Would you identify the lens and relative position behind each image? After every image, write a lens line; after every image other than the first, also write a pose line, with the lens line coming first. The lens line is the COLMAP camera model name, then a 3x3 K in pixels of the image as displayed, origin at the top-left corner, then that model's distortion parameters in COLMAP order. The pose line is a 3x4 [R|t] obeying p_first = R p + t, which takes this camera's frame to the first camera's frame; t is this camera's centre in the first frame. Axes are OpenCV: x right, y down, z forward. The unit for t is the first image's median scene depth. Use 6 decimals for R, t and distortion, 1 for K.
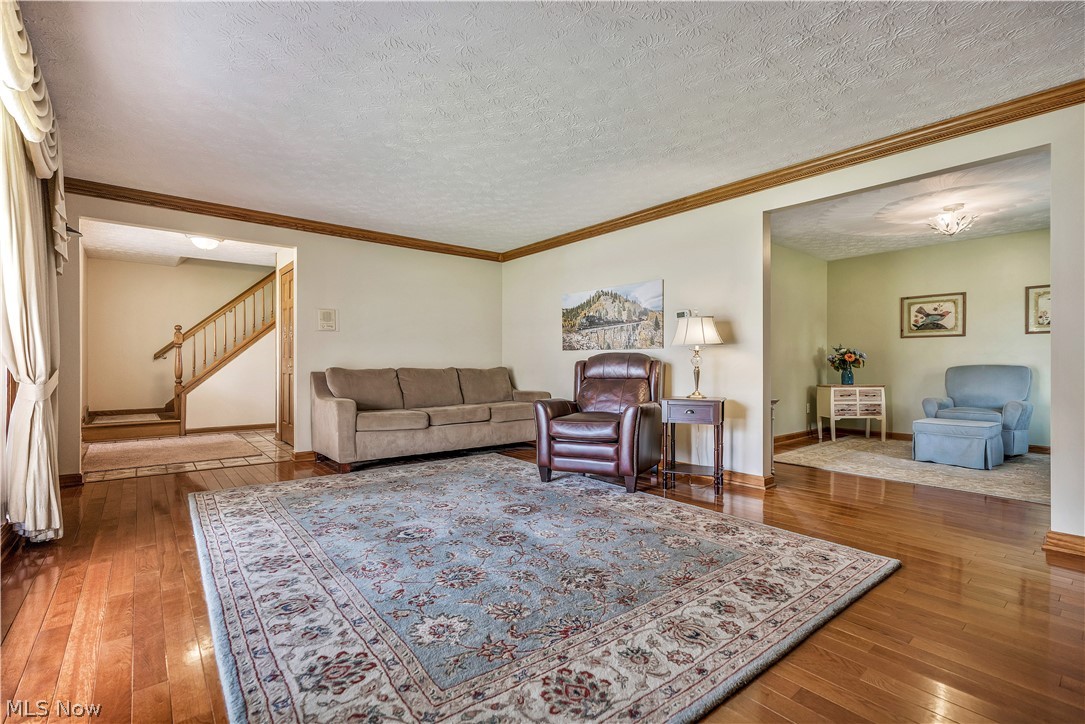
lens RADIAL K [[482.0, 0, 543.9], [0, 482.0, 361.9], [0, 0, 1]] dist [0.000169, 0.000564]
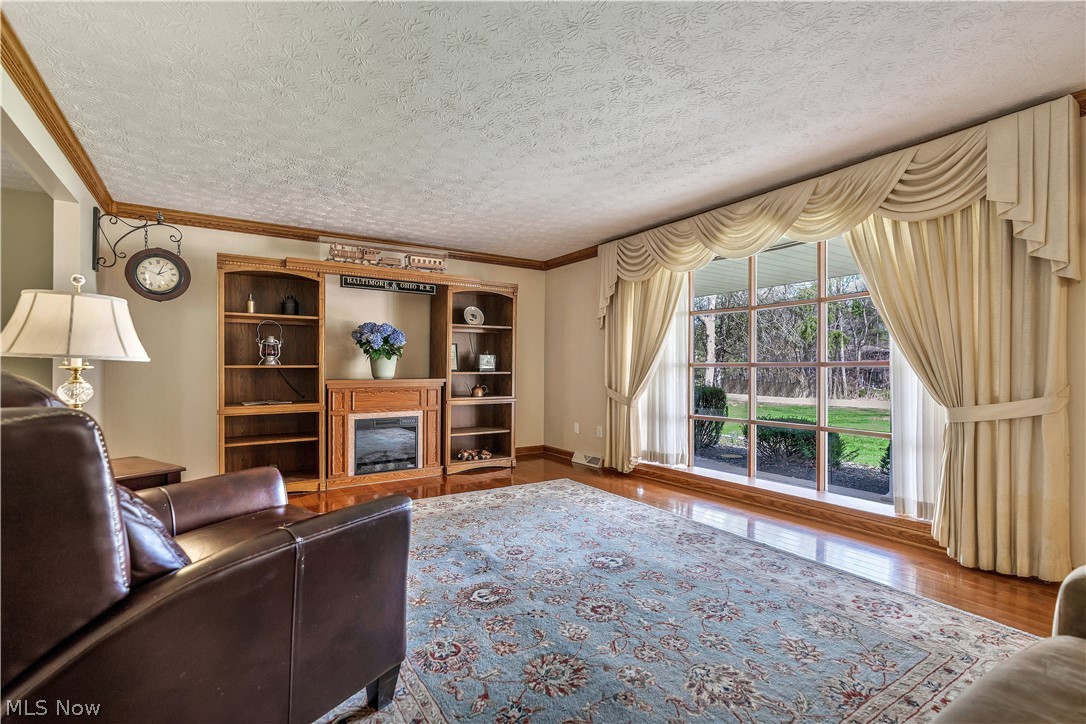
lens RADIAL K [[482.5, 0, 544.4], [0, 482.5, 361.9], [0, 0, 1]] dist [0.000169, 0.000564]
pose [[-0.994538, 0.000250, 0.104372, -0.281045], [-0.001644, 0.999836, -0.018062, -0.035012], [-0.104359, -0.018135, -0.994374, 2.291691]]
